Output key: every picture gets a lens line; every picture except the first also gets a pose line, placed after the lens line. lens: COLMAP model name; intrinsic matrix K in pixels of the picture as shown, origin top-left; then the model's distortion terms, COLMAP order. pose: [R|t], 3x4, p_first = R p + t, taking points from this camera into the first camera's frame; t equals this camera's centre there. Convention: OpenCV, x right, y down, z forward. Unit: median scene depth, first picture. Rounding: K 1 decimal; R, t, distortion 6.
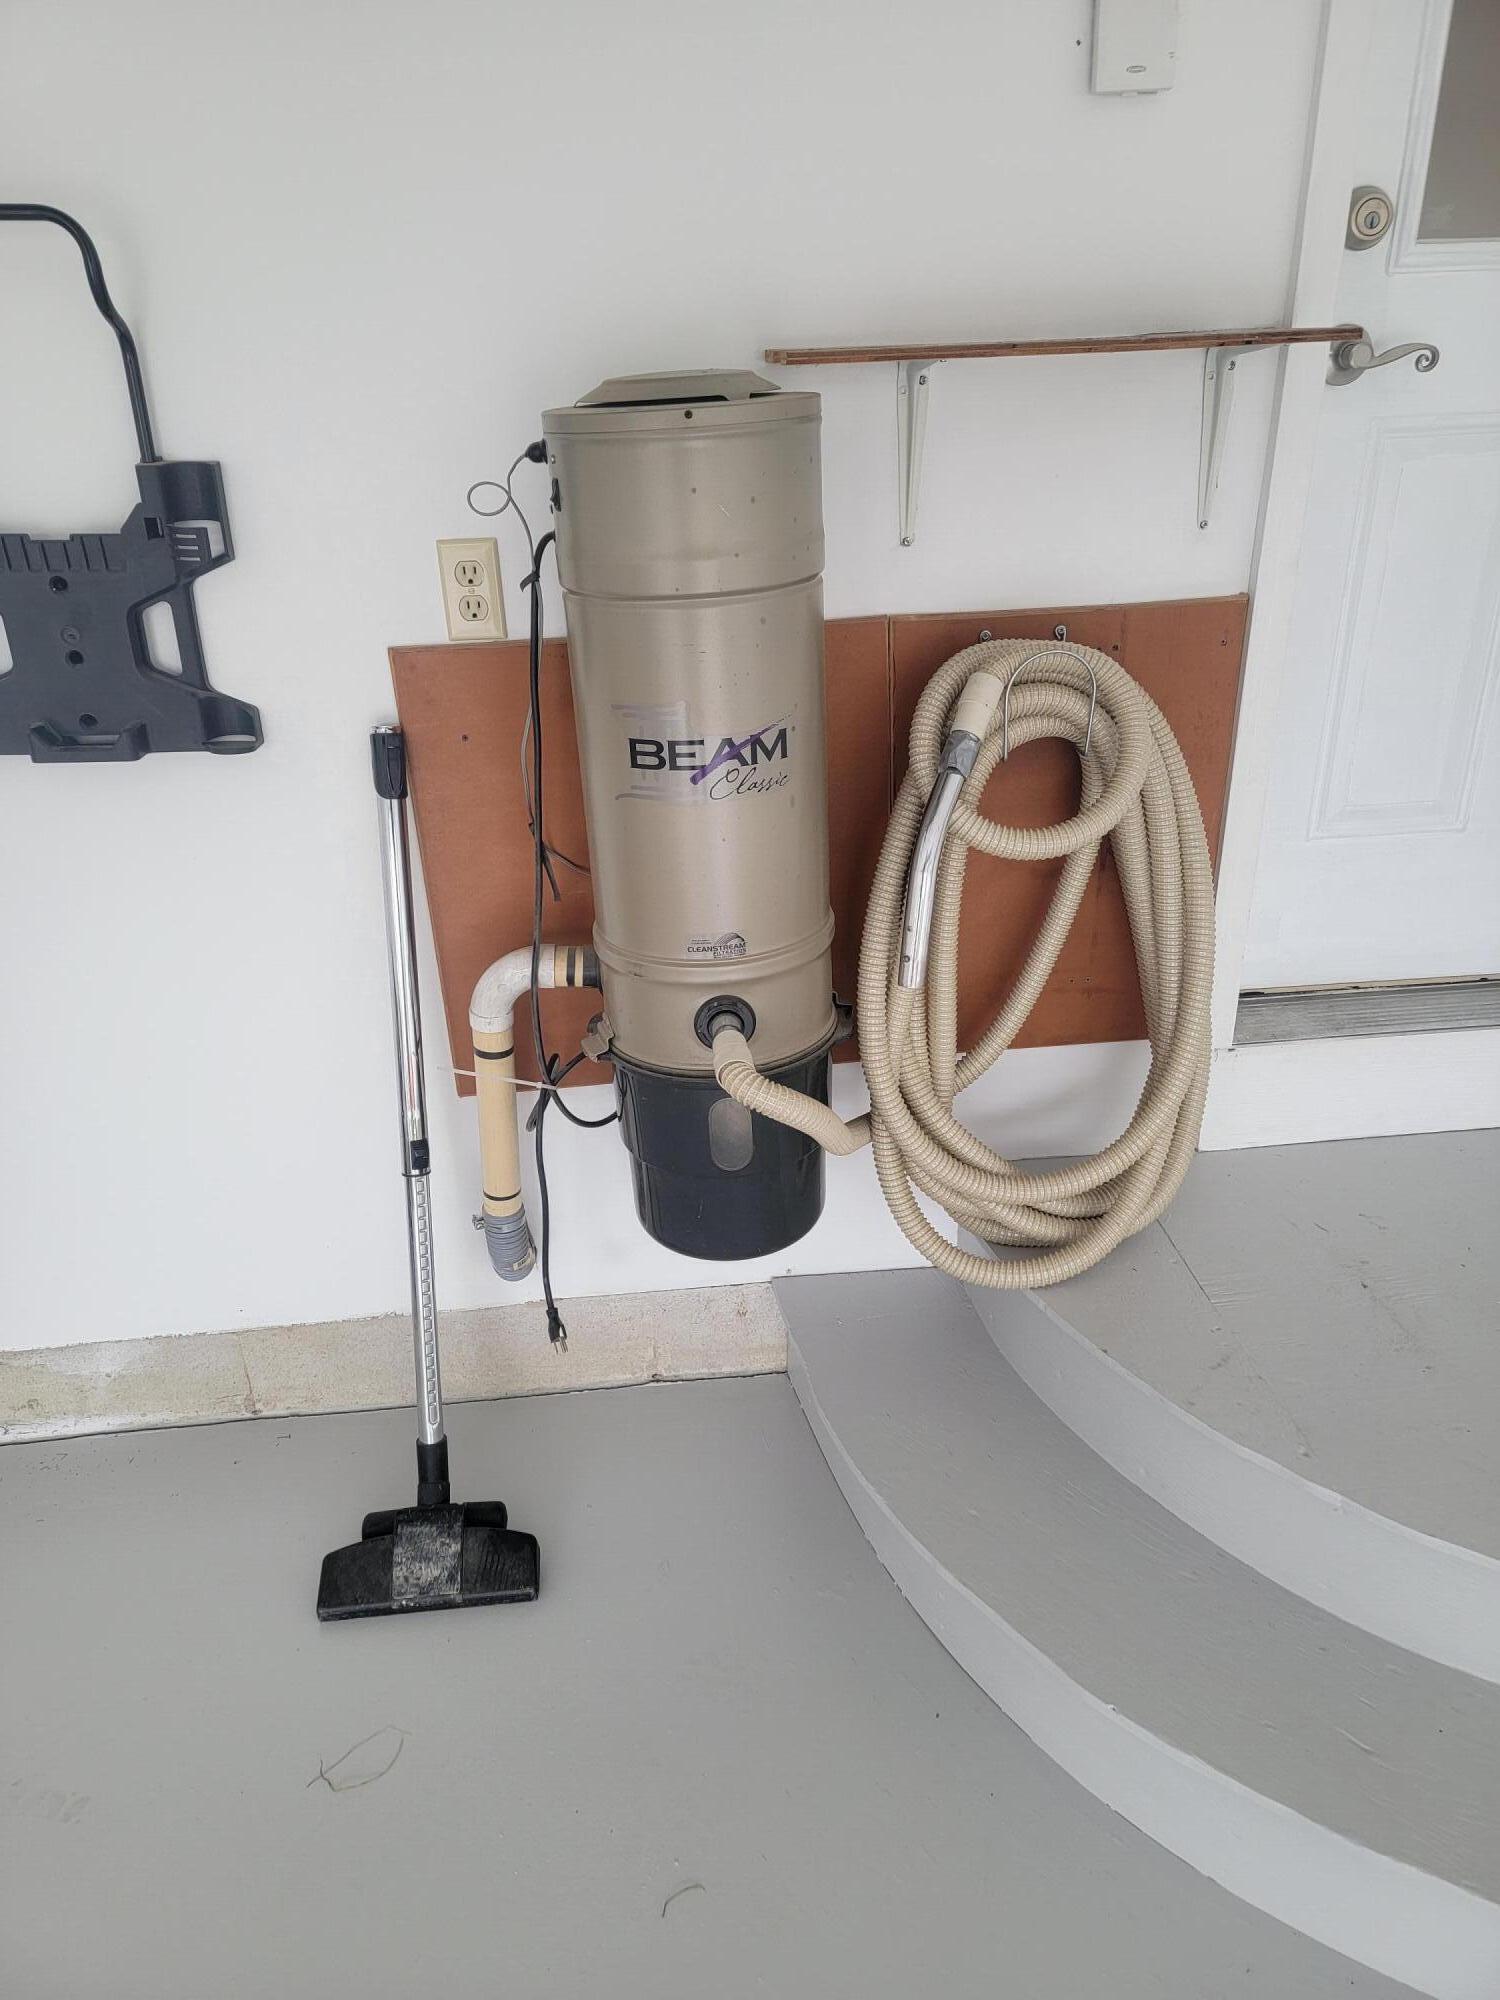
lens RADIAL K [[1420.6, 0, 750.0], [0, 1420.6, 1000.0], [0, 0, 1]] dist [0.031367, -0.002612]
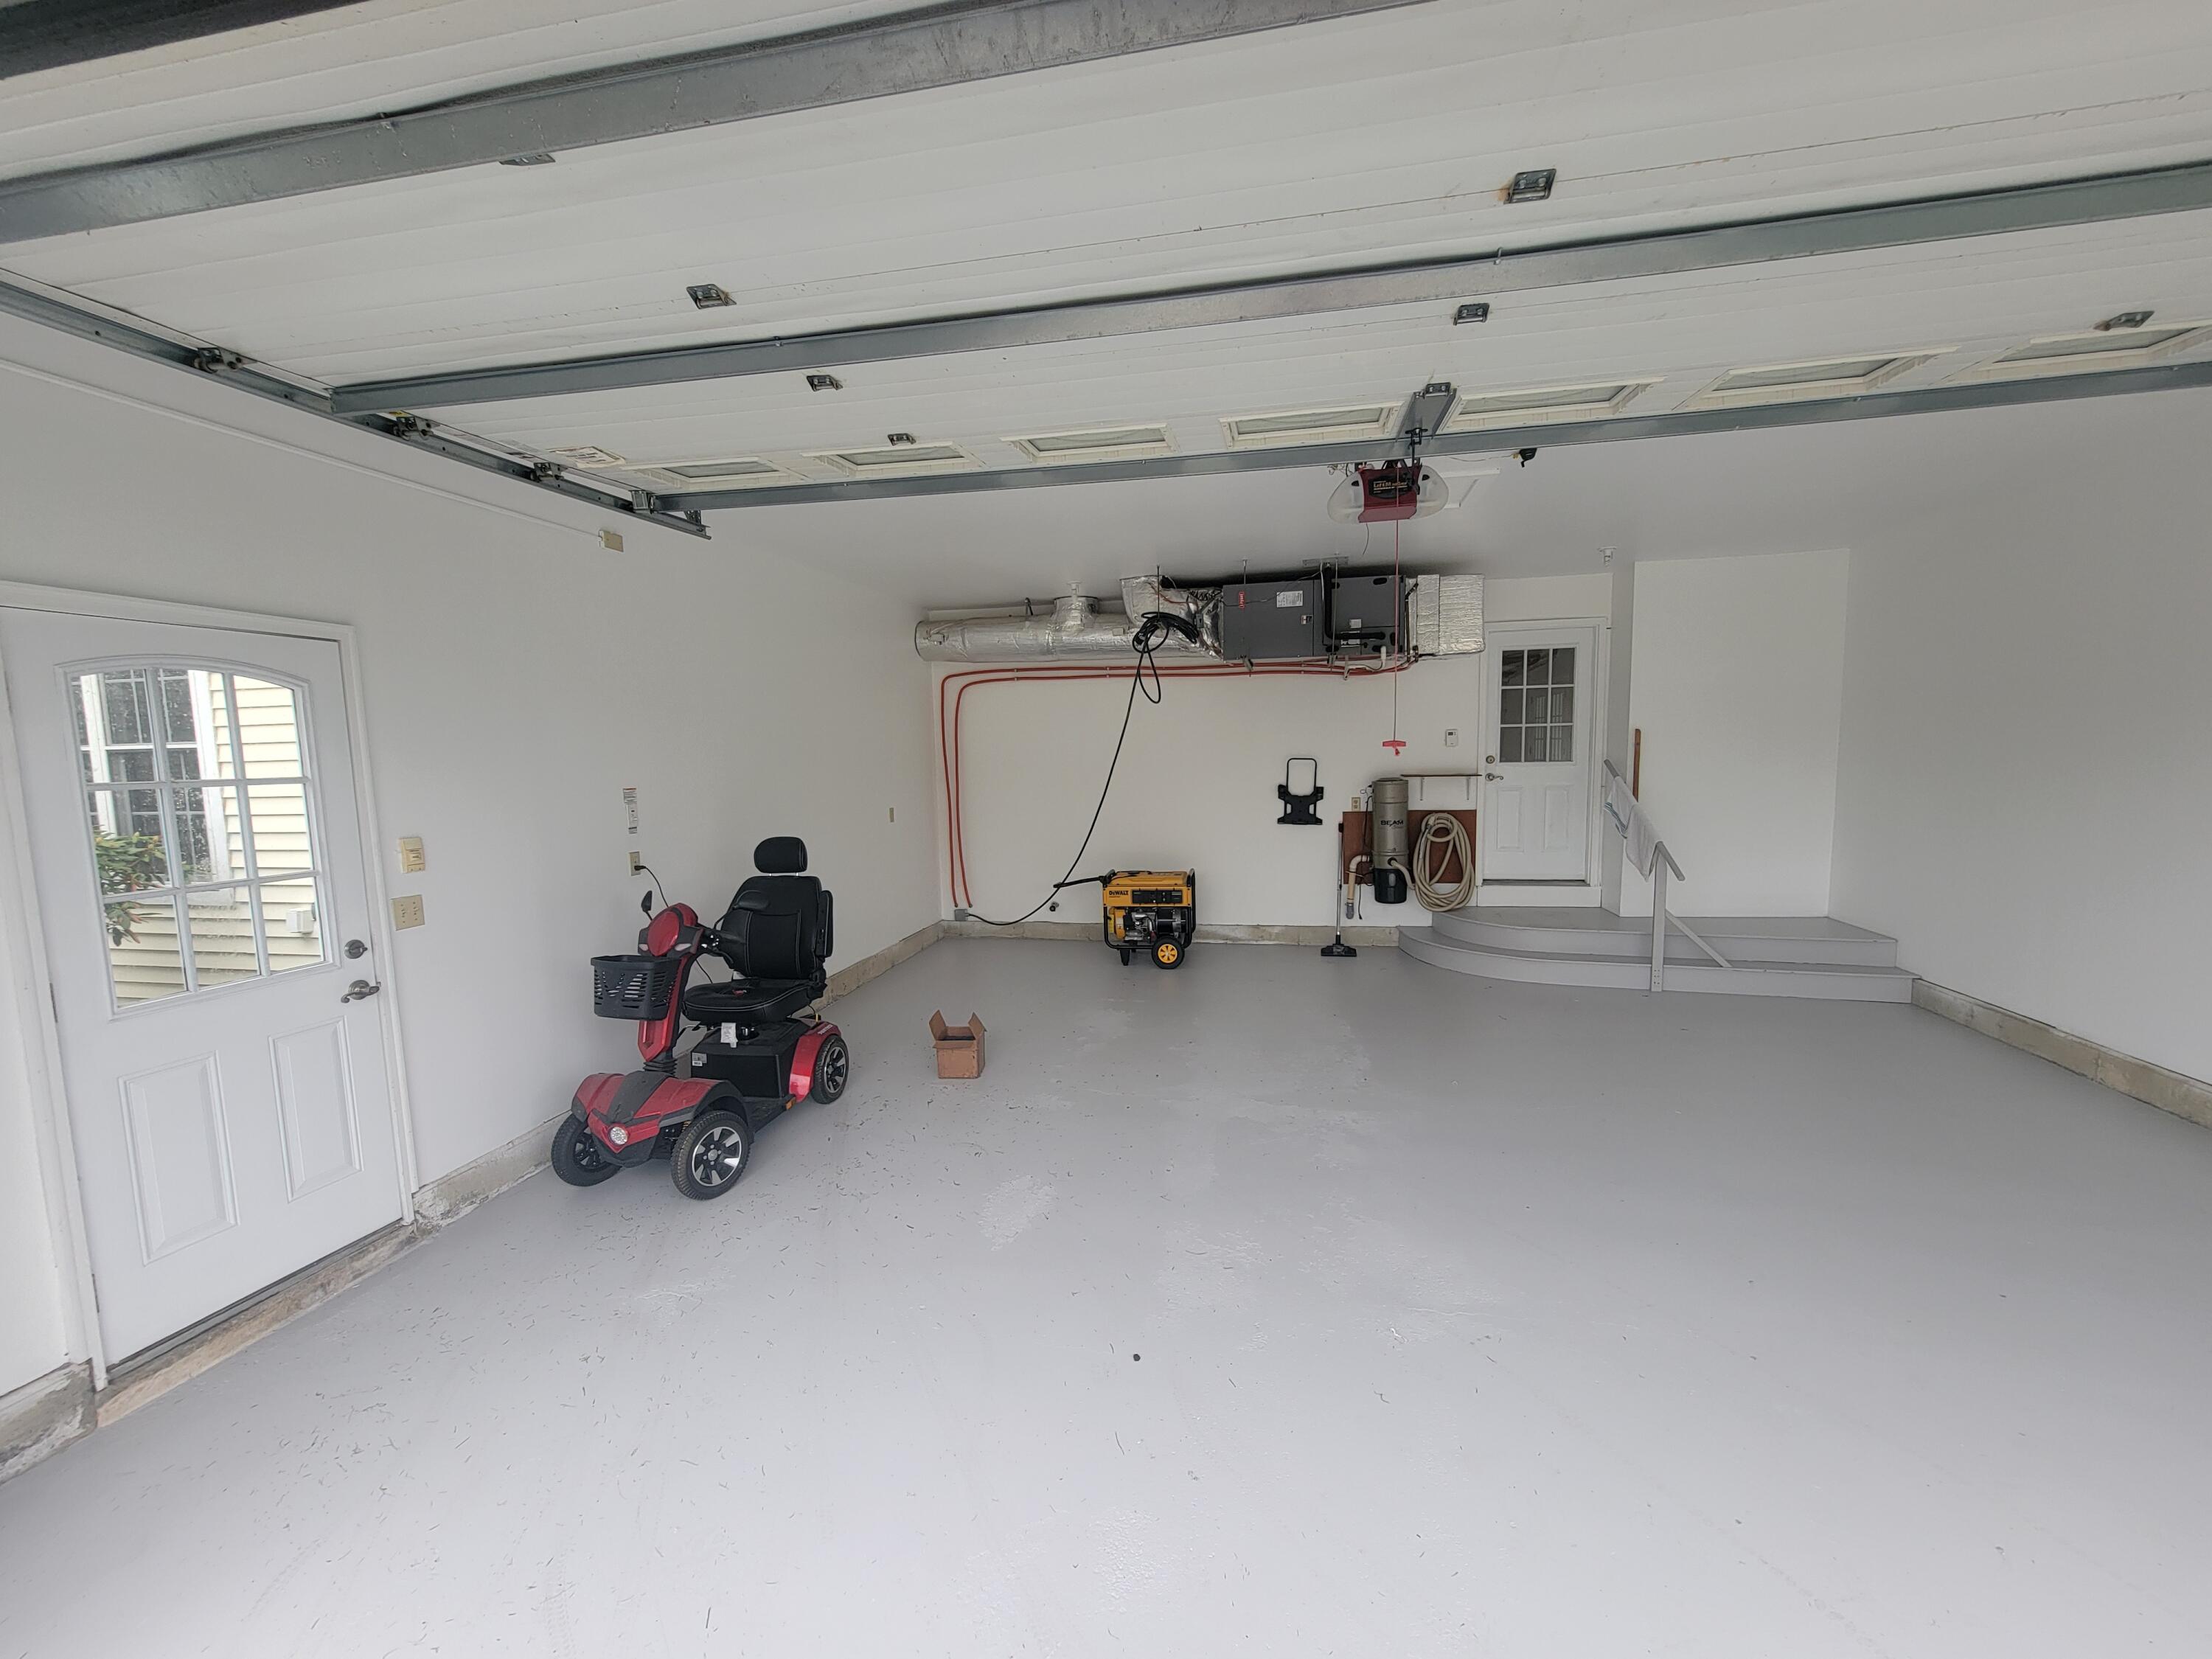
lens RADIAL K [[886.4, 0, 1106.0], [0, 886.4, 829.5], [0, 0, 1]] dist [-0.001053, -0.000096]
pose [[0.961843, 0.038680, -0.270854, -0.187999], [-0.128974, 0.937165, -0.324172, 1.398154], [0.241296, 0.346736, 0.906394, -3.203618]]
